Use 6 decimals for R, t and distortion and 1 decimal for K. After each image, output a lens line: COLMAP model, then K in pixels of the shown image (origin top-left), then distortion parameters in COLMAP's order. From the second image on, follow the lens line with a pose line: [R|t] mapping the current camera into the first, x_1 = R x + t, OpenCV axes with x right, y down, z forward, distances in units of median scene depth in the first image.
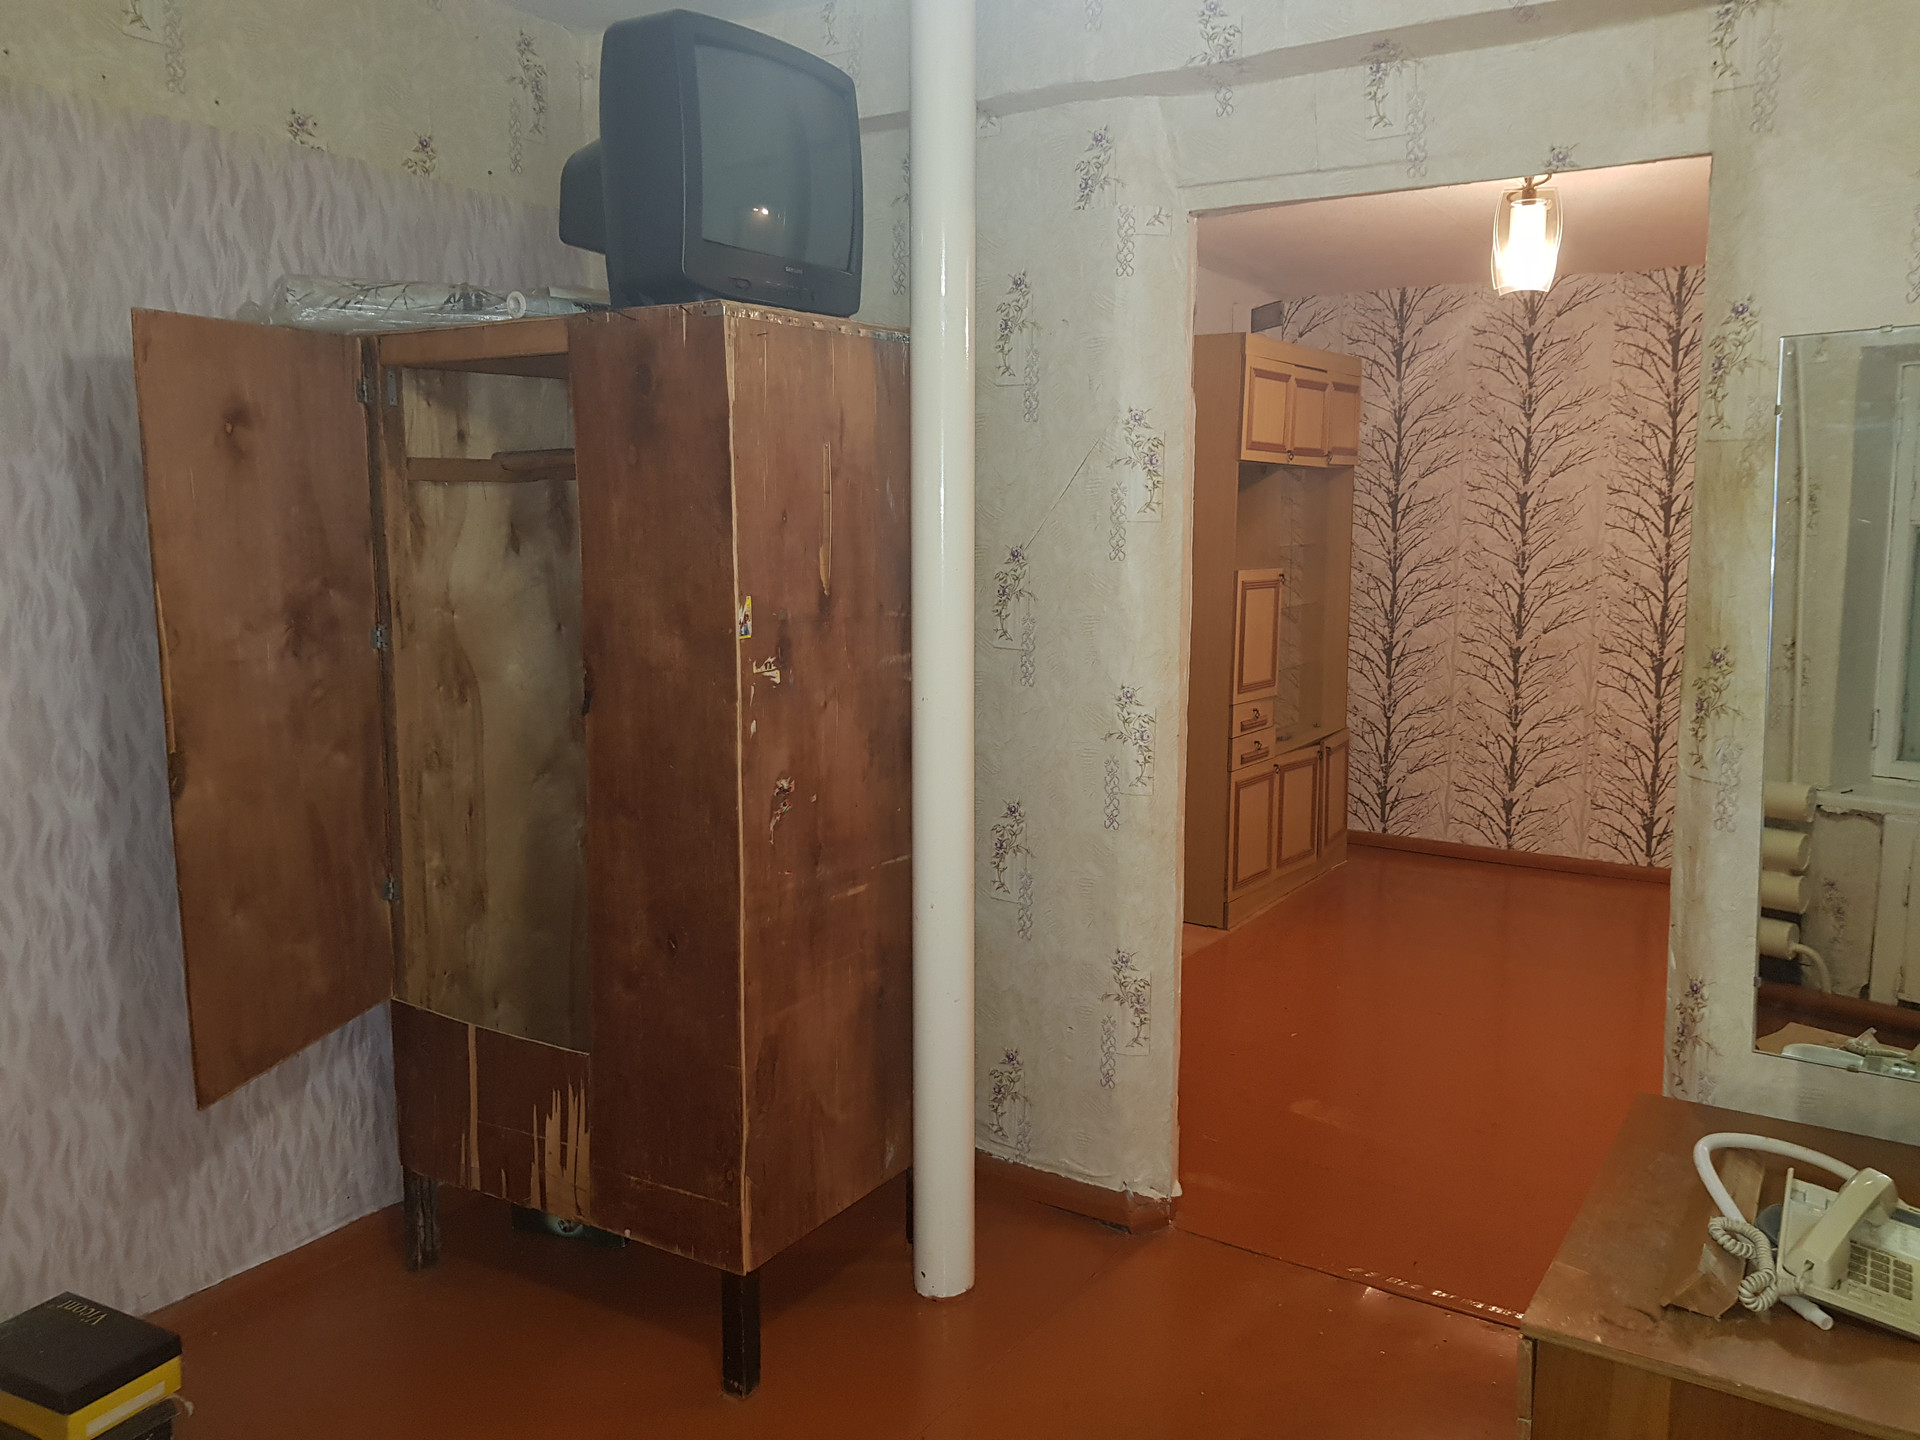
lens RADIAL K [[1443.2, 0, 960.0], [0, 1443.2, 720.0], [0, 0, 1]] dist [-0.002747, -0.002267]
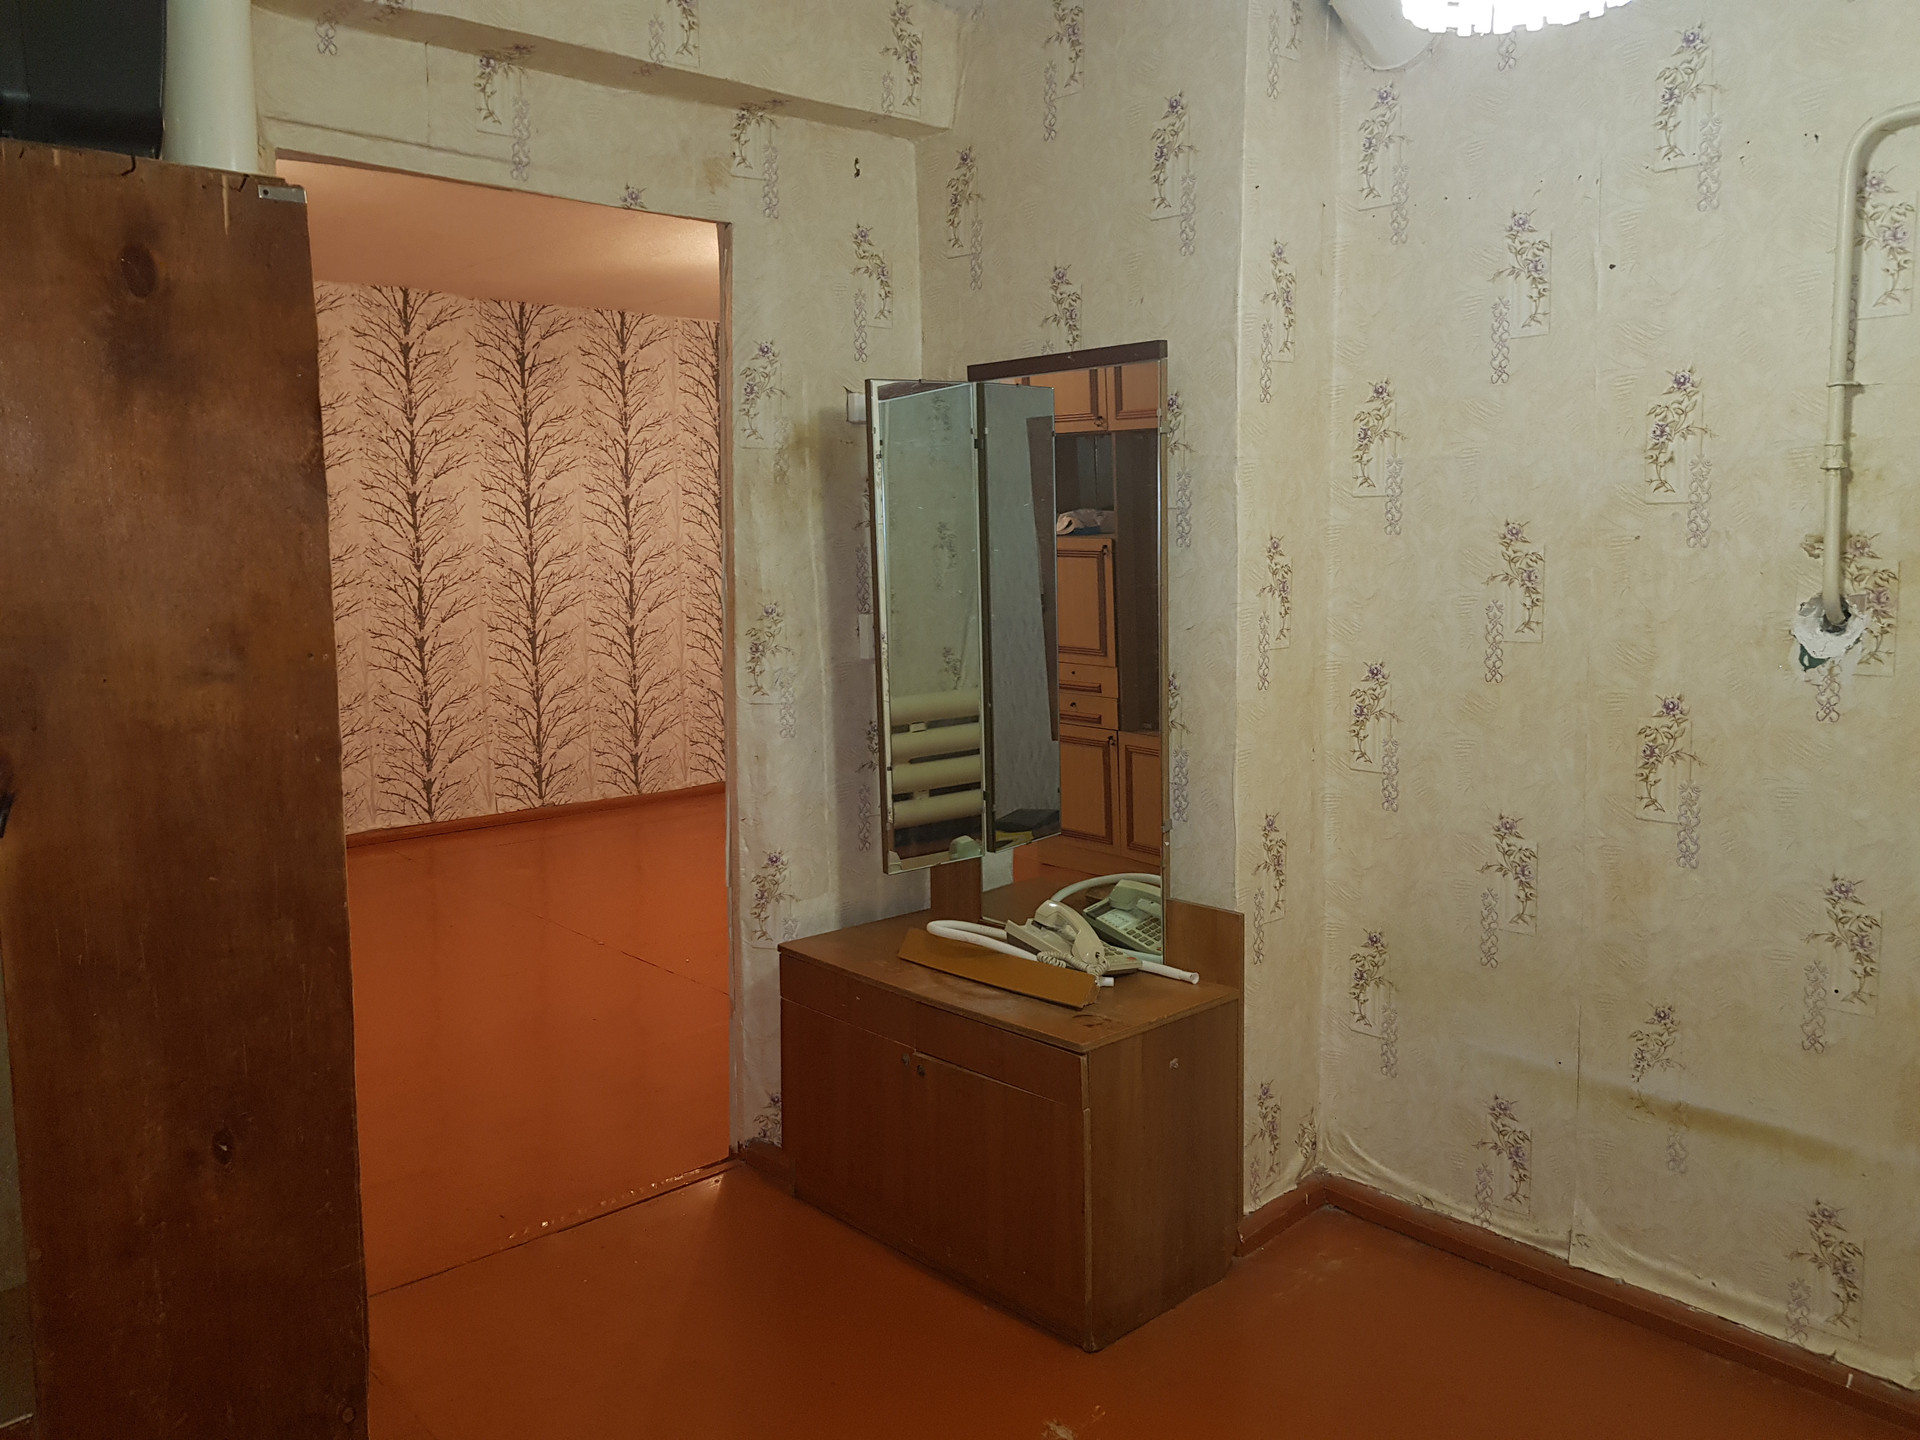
lens RADIAL K [[1429.8, 0, 960.7], [0, 1429.8, 758.5], [0, 0, 1]] dist [0.001649, -0.000263]
pose [[0.214844, -0.158132, 0.963762, -0.709447], [0.130102, 0.982644, 0.132227, -0.063155], [-0.967944, 0.096979, 0.231688, 0.470910]]
